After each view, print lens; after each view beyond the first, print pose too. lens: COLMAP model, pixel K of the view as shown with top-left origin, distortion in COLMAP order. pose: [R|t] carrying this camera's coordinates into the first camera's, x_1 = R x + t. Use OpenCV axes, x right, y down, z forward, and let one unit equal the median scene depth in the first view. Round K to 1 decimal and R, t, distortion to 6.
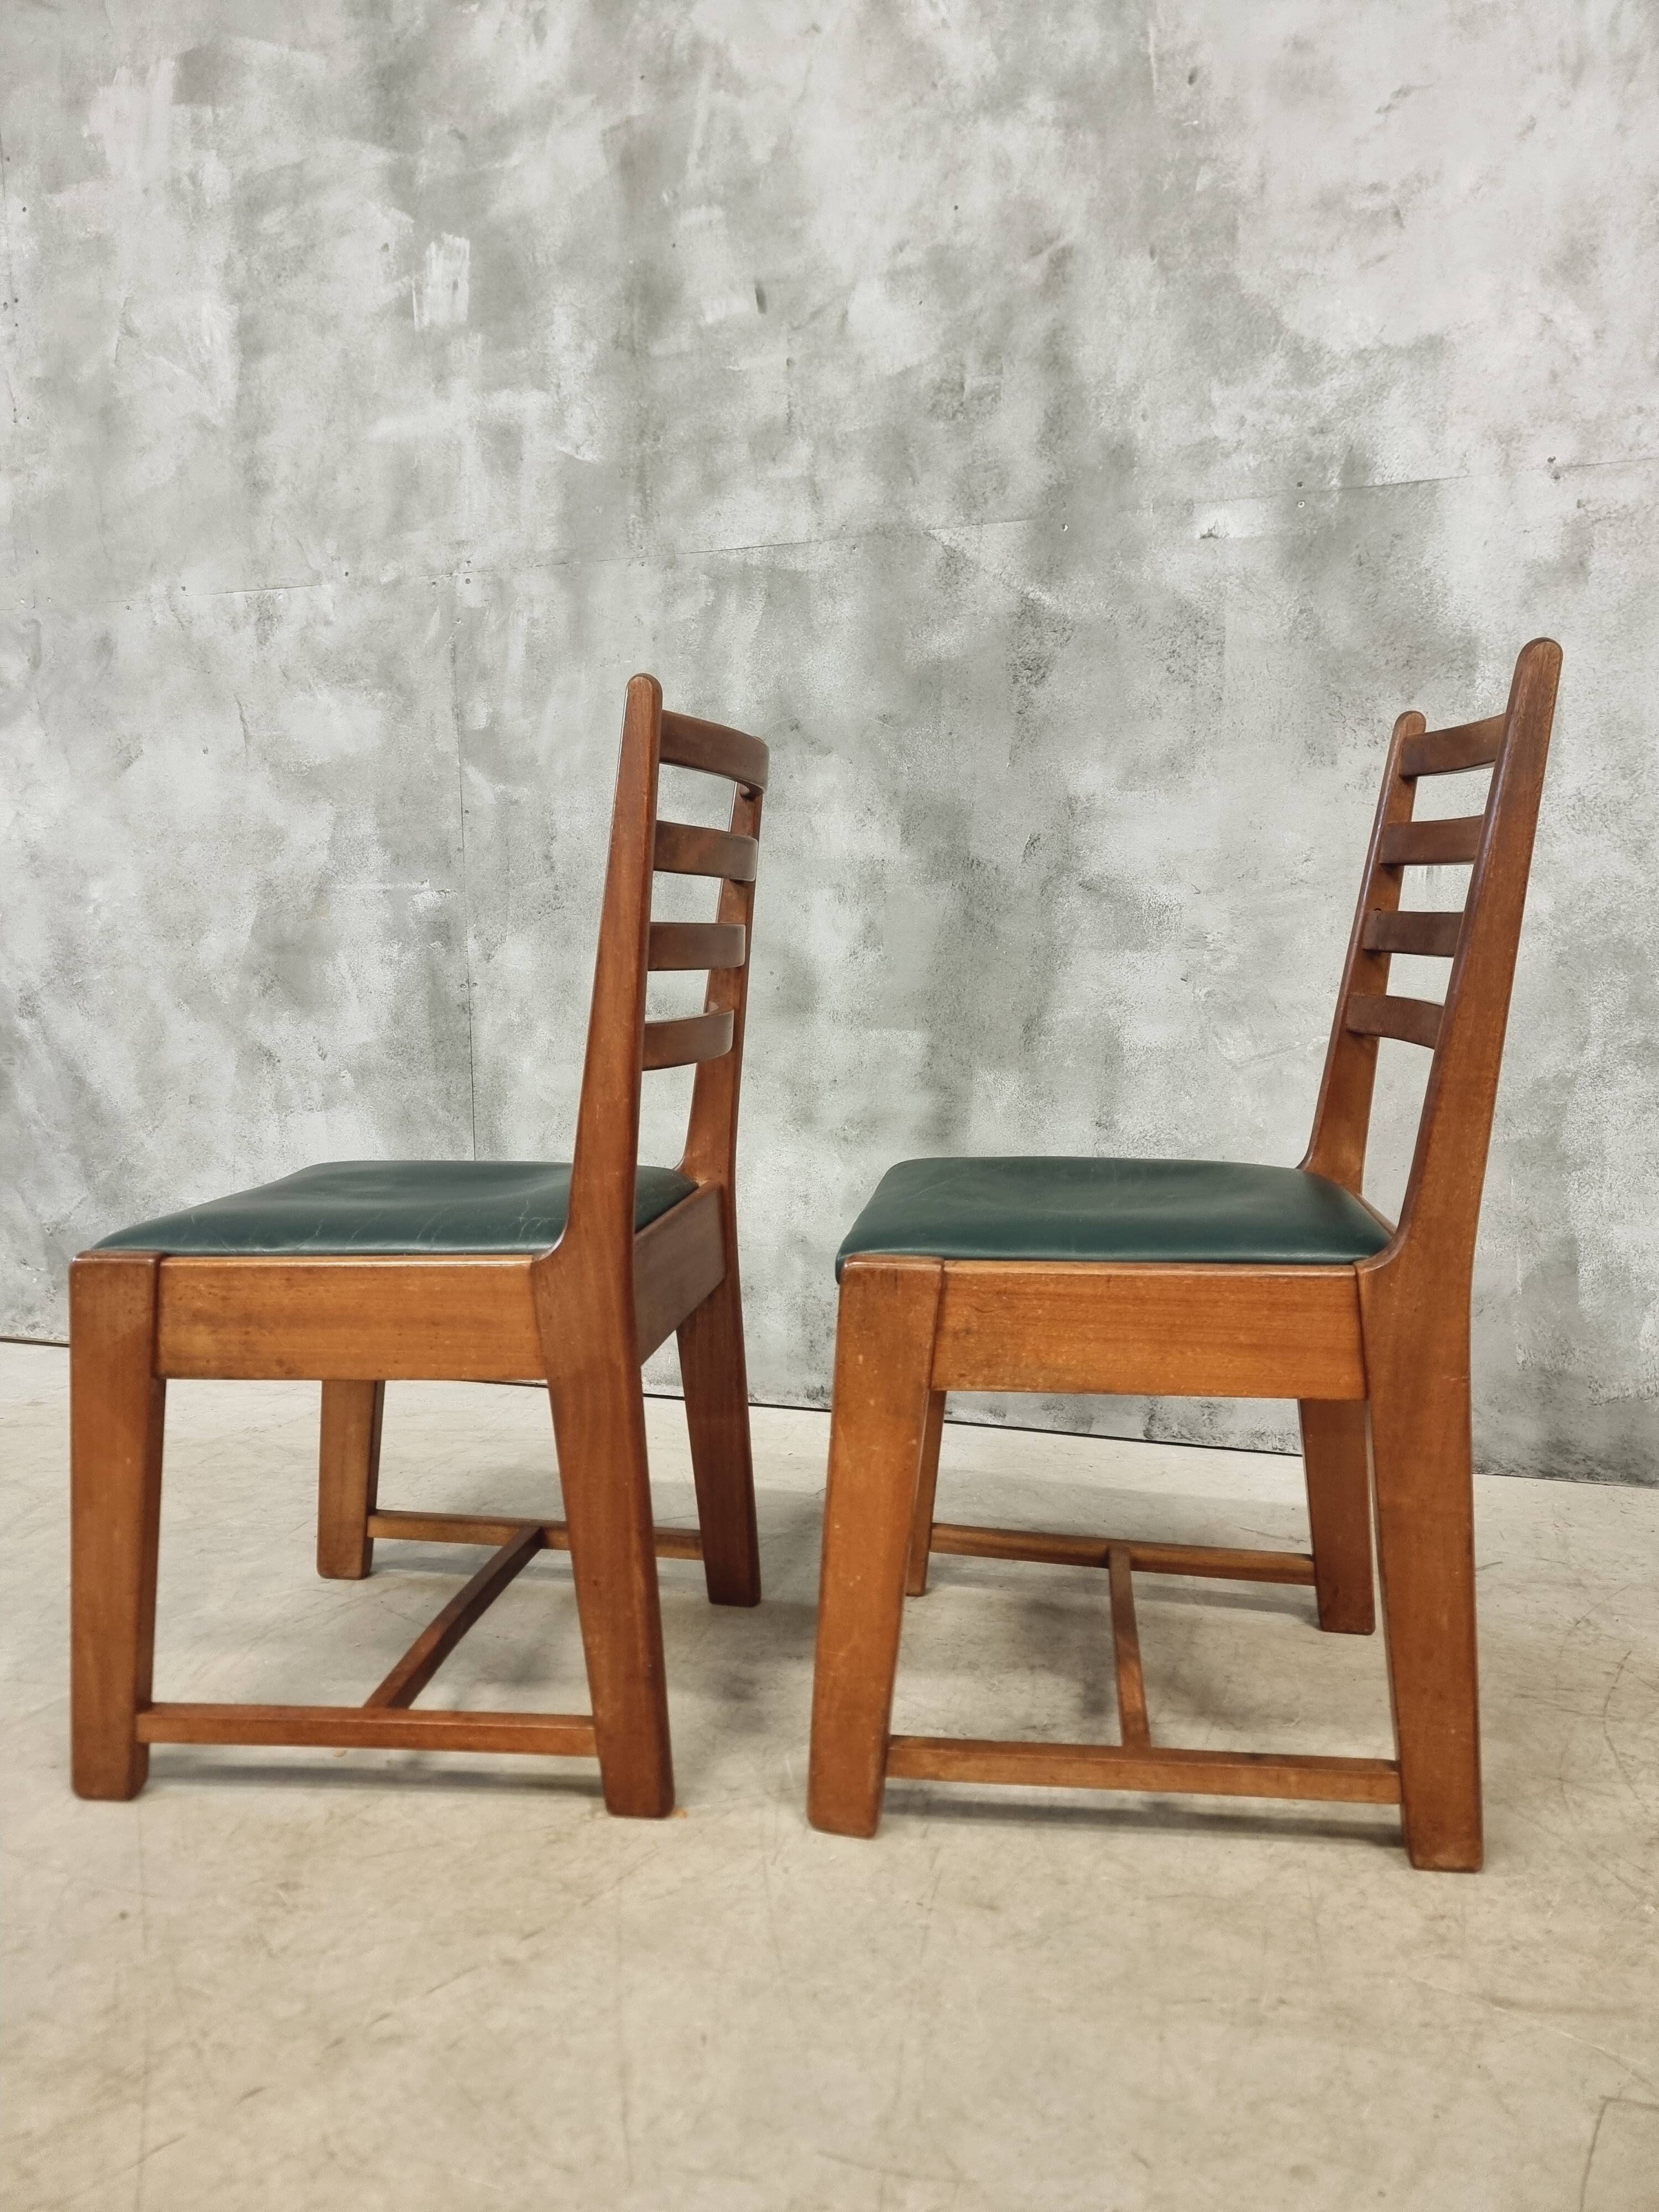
lens RADIAL K [[1524.5, 0, 799.5], [0, 1524.5, 1111.9], [0, 0, 1]] dist [0.077569, -0.071803]
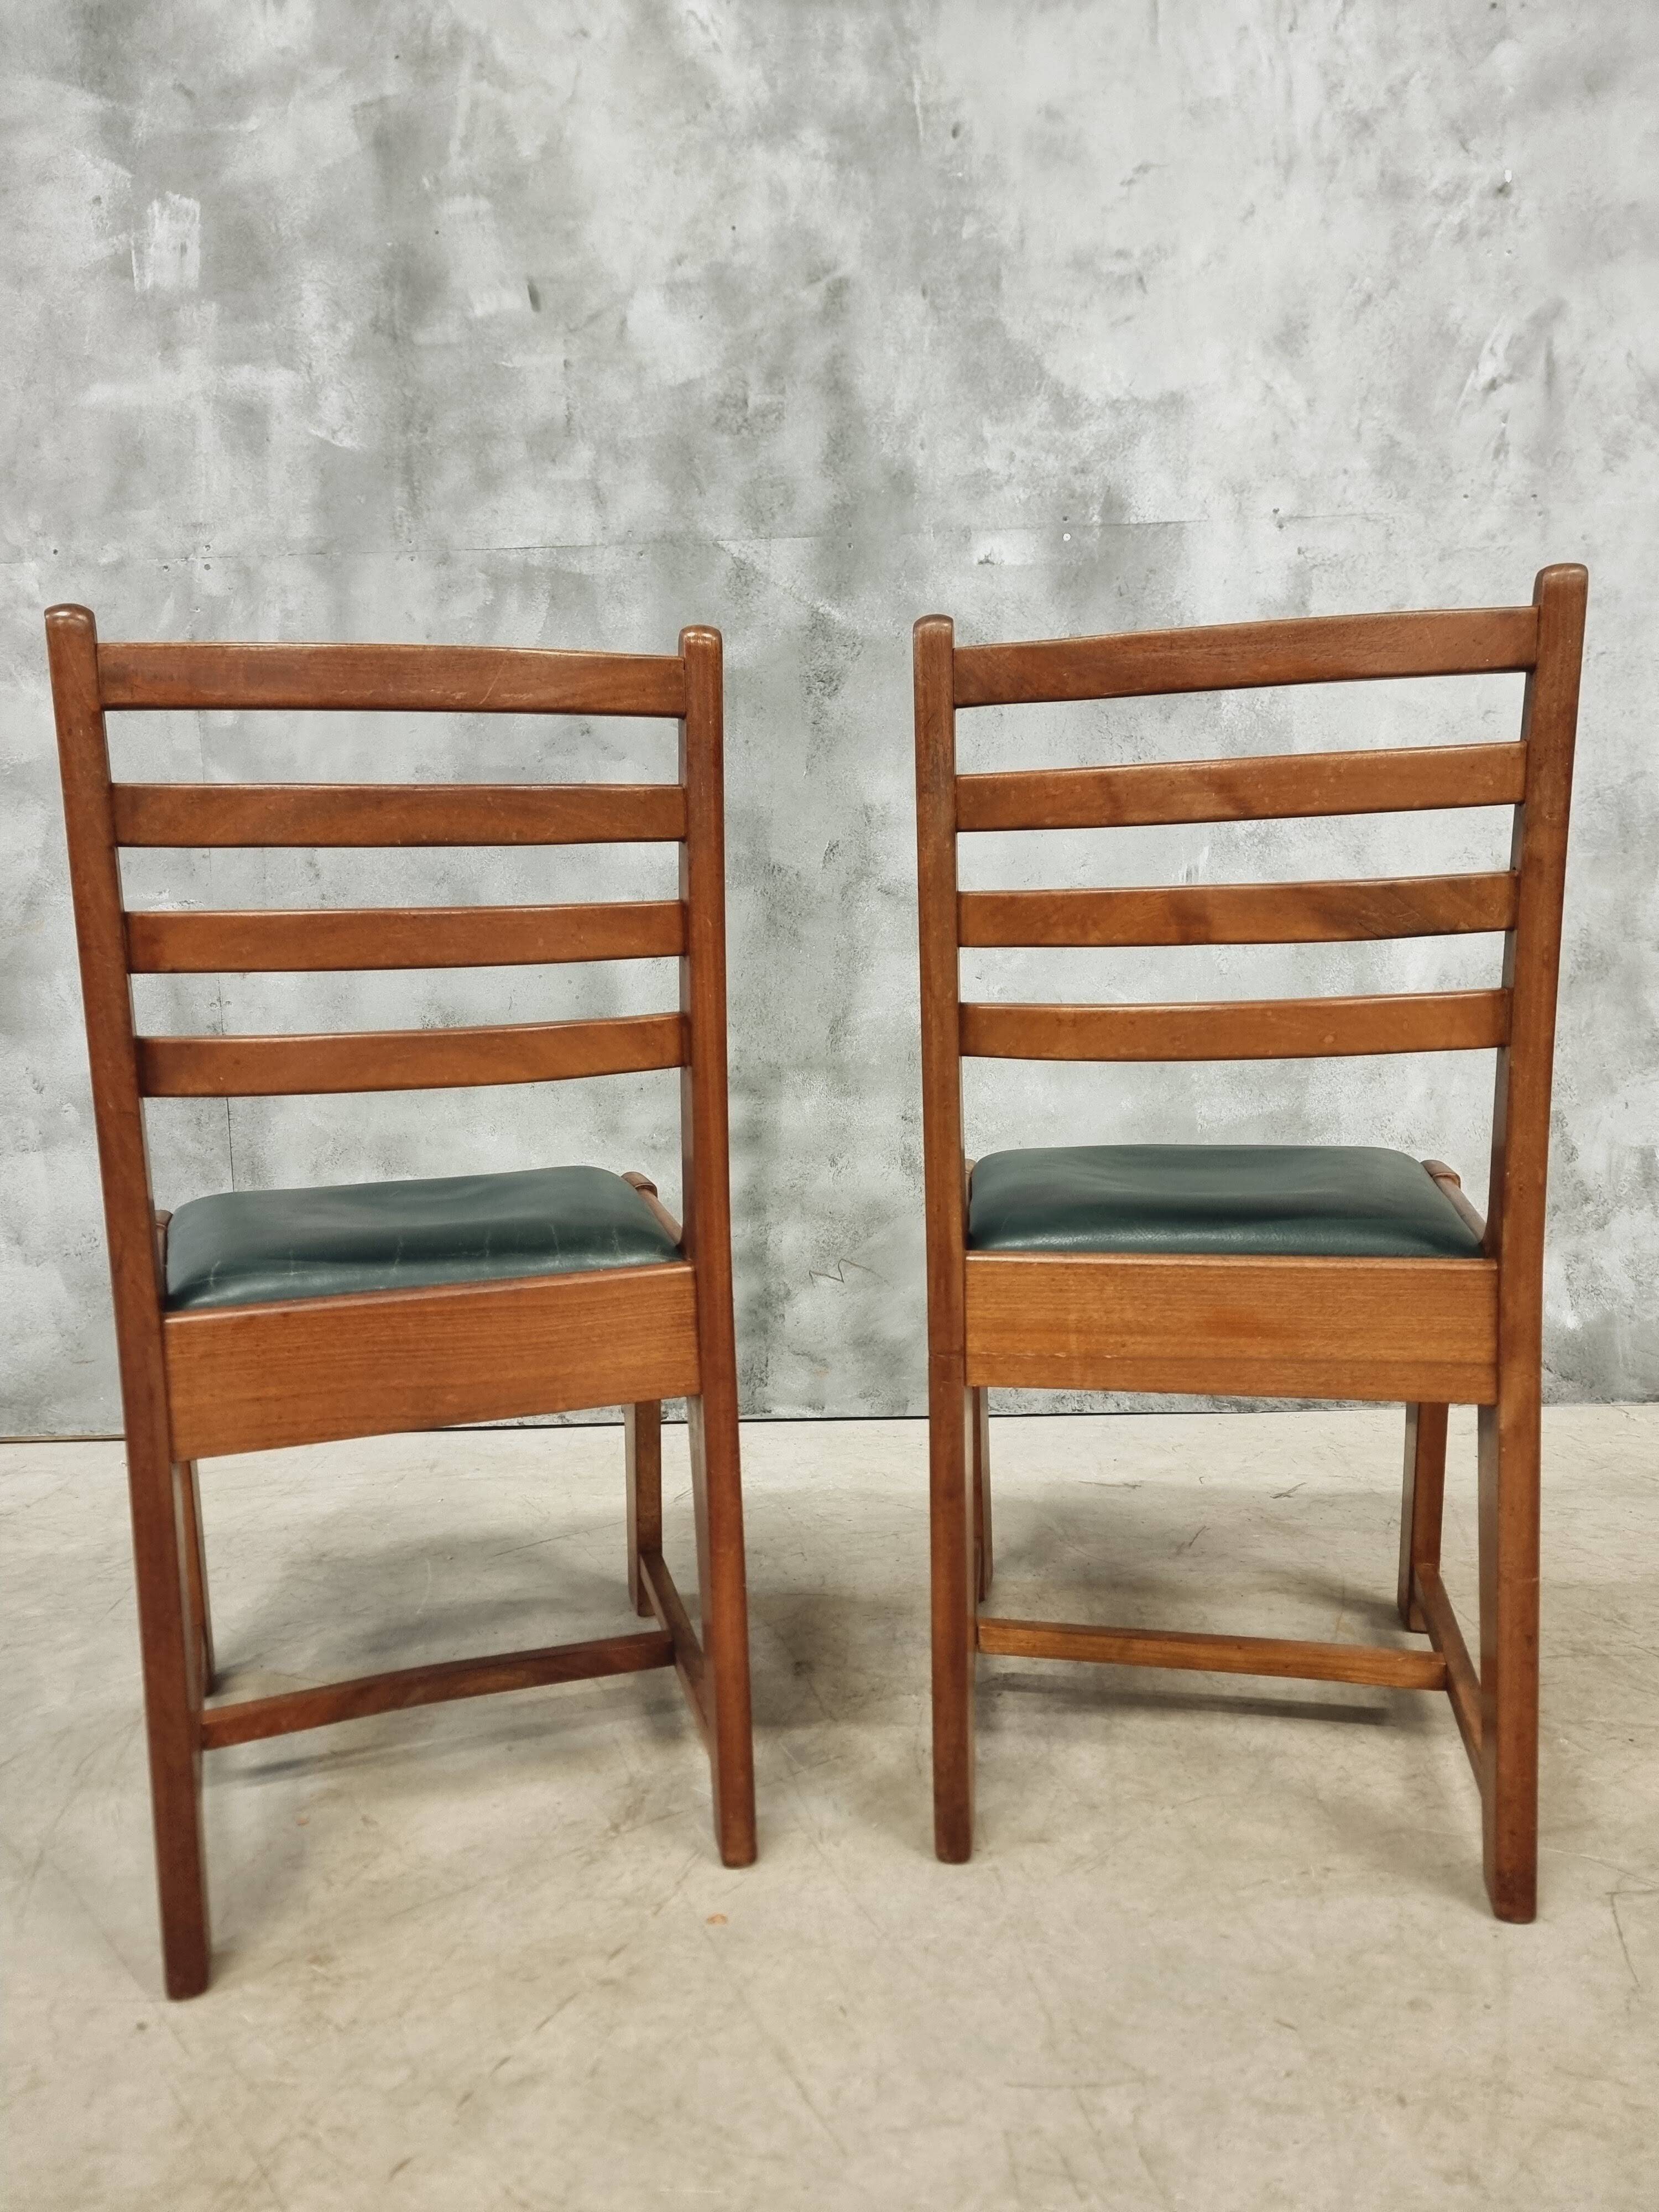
lens RADIAL K [[1528.5, 0, 801.6], [0, 1528.5, 1124.5], [0, 0, 1]] dist [0.072050, -0.065328]
pose [[0.958925, -0.048198, 0.279536, -0.169839], [0.052459, 0.998593, -0.007777, 0.017315], [-0.278768, 0.022122, 0.960104, 0.017811]]
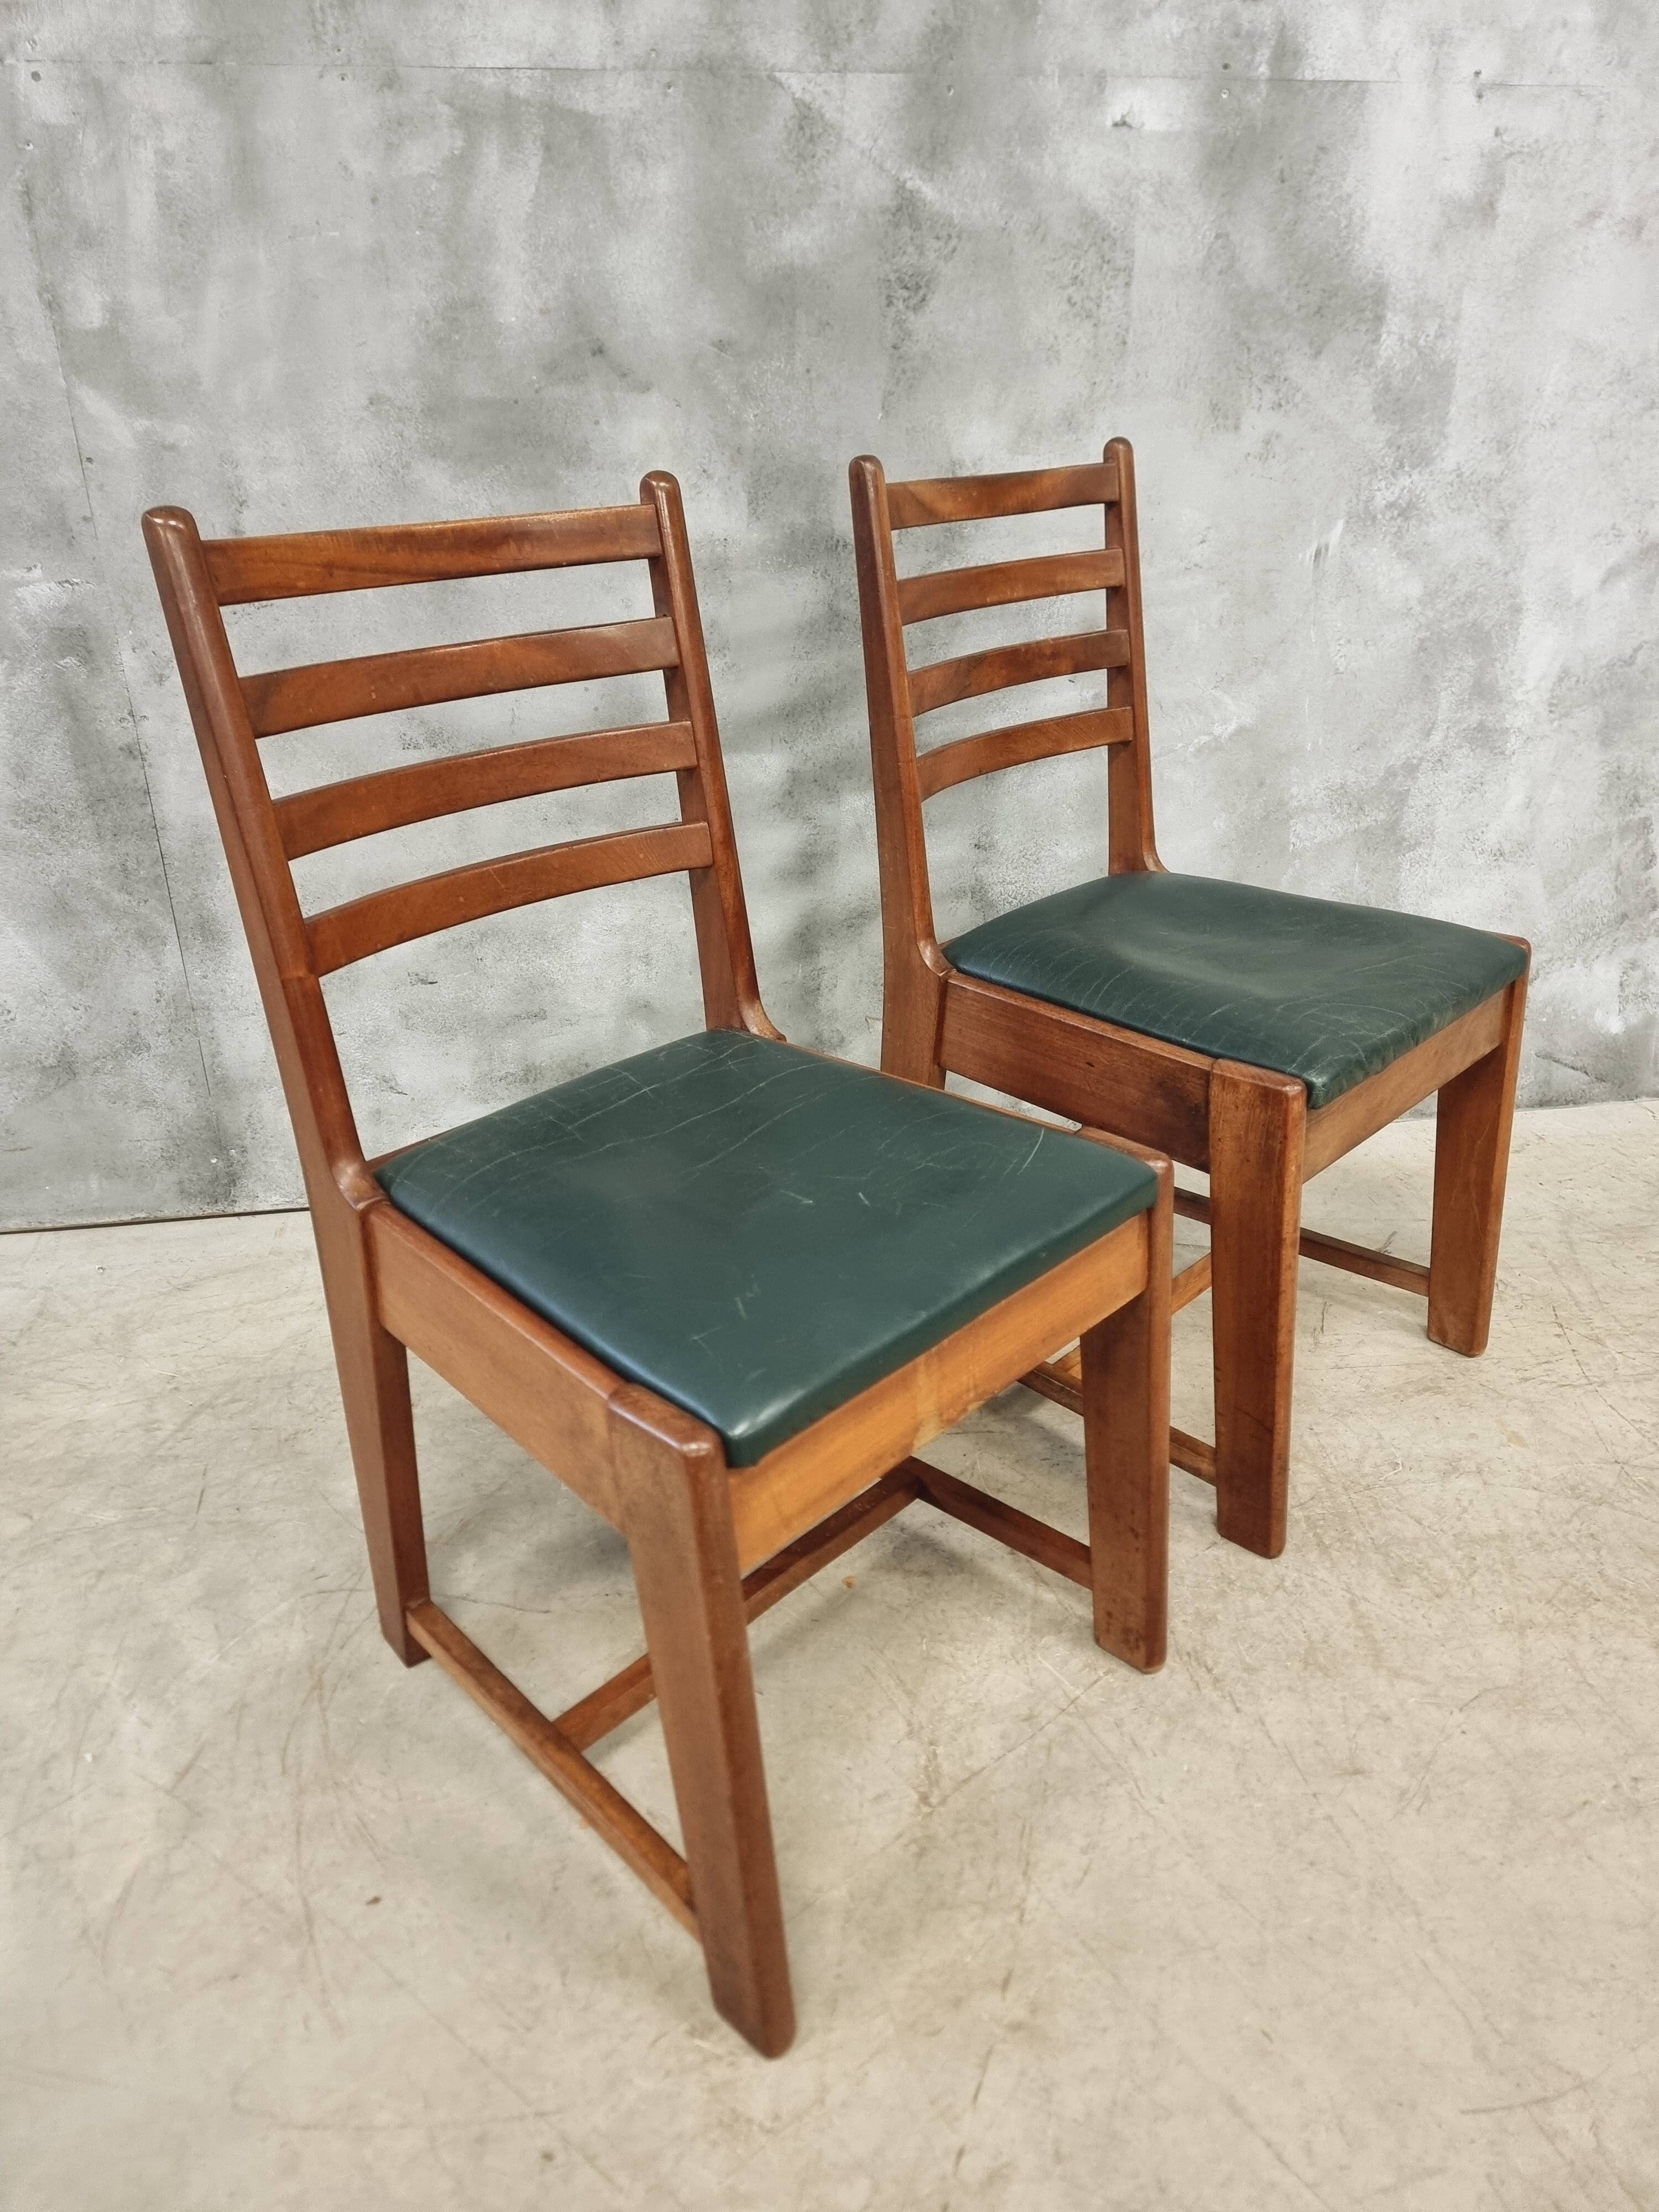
lens RADIAL K [[1531.1, 0, 821.2], [0, 1531.1, 1115.0], [0, 0, 1]] dist [0.067929, -0.061218]
pose [[0.893564, -0.190785, 0.406379, -0.305355], [0.053717, 0.944141, 0.325134, -0.149502], [-0.445710, -0.268699, 0.853899, 0.217082]]
